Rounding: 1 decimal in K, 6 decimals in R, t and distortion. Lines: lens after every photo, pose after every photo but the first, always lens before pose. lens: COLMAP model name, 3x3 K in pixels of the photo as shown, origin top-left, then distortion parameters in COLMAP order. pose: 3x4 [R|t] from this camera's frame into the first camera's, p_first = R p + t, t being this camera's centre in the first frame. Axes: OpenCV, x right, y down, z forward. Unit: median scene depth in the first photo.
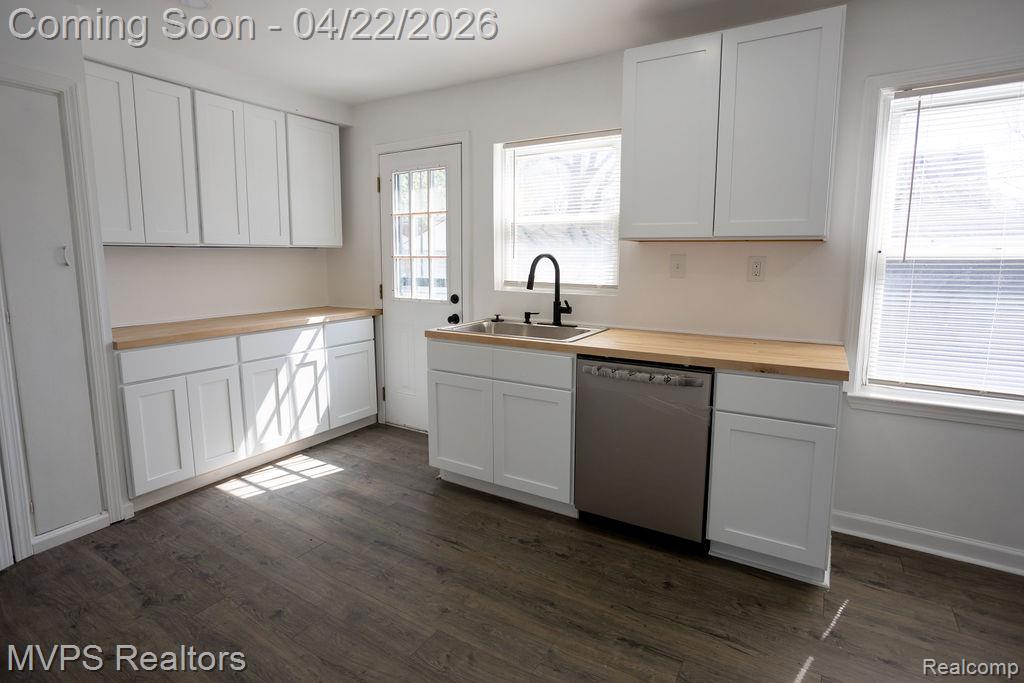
lens RADIAL K [[513.1, 0, 509.3], [0, 513.1, 331.4], [0, 0, 1]] dist [-0.026564, 0.004176]
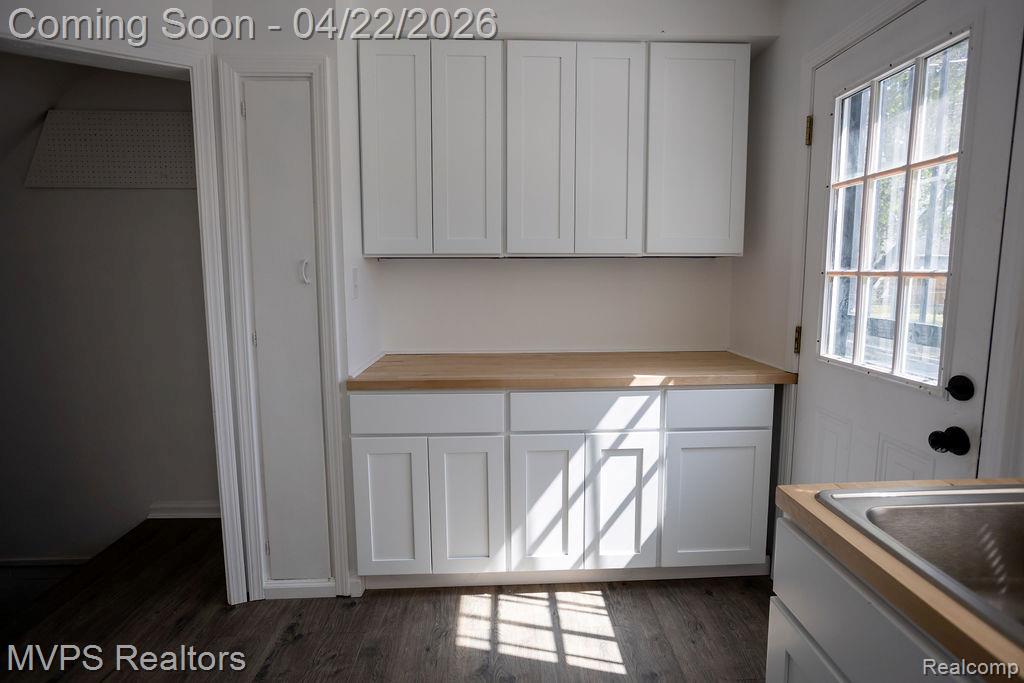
lens RADIAL K [[513.1, 0, 507.1], [0, 513.1, 331.2], [0, 0, 1]] dist [-0.026564, 0.004176]
pose [[0.552467, 0.095948, -0.827994, 0.008988], [-0.113282, 0.992779, 0.039457, -0.084270], [0.825801, 0.071998, 0.559347, 0.549633]]
